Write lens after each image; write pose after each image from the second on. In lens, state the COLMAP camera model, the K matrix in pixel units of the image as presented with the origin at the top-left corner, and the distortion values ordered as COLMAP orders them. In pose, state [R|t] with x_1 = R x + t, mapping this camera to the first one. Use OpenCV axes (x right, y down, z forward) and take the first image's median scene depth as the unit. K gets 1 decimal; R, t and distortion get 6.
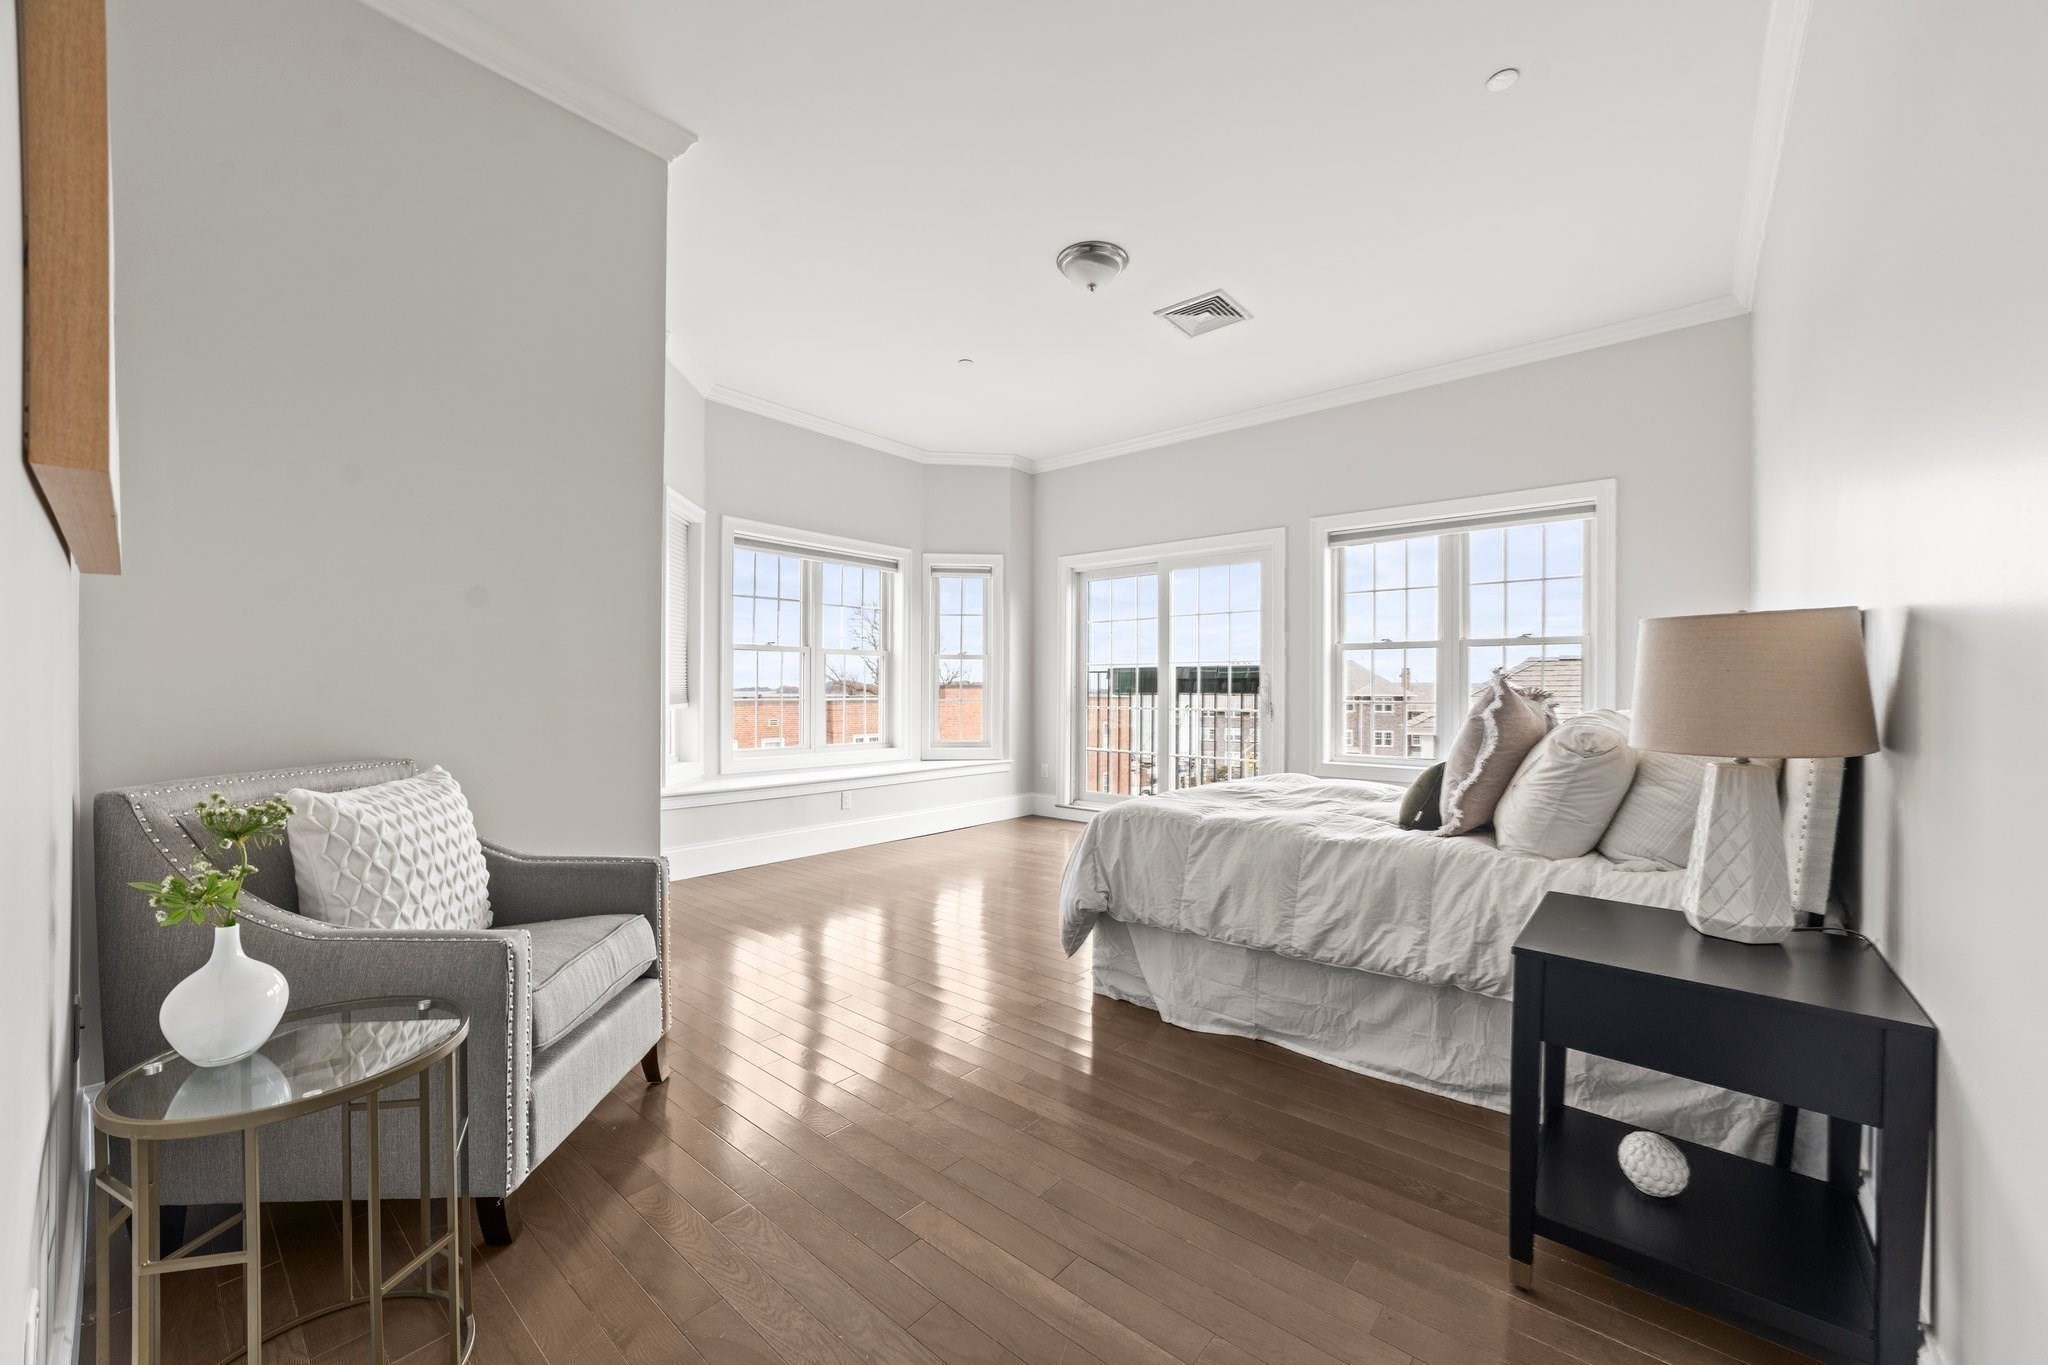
lens RADIAL K [[790.6, 0, 1017.5], [0, 790.6, 684.8], [0, 0, 1]] dist [-0.020661, 0.007890]
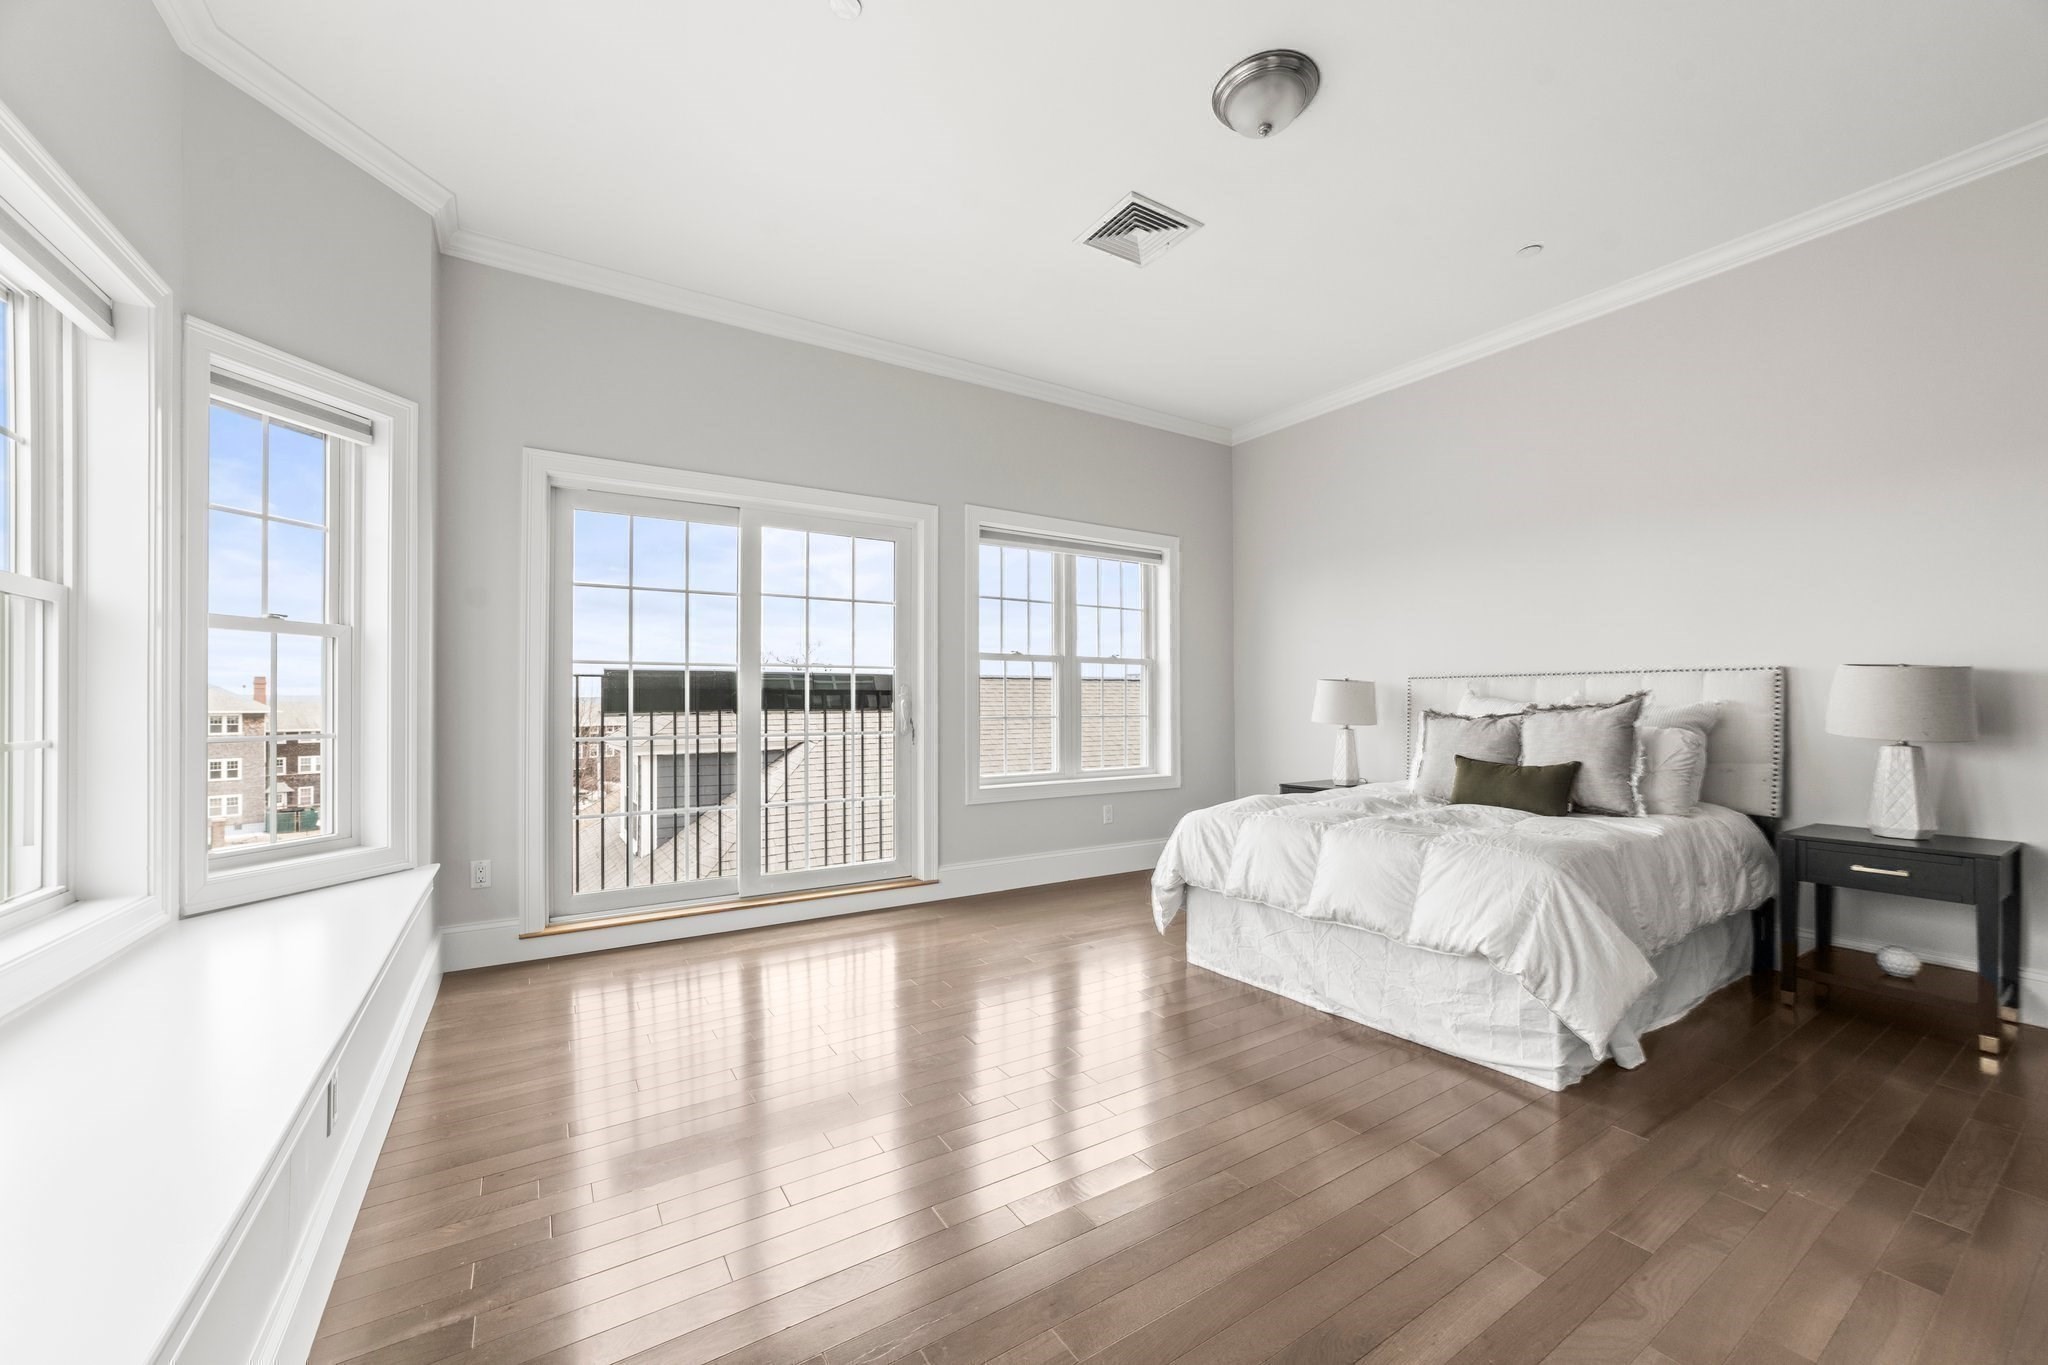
lens RADIAL K [[790.6, 0, 1021.6], [0, 790.6, 694.5], [0, 0, 1]] dist [-0.020661, 0.007890]
pose [[0.292131, 0.005036, 0.956365, -0.364837], [-0.000251, 0.999987, -0.005189, -0.000414], [-0.956378, 0.001276, 0.292128, 0.595304]]
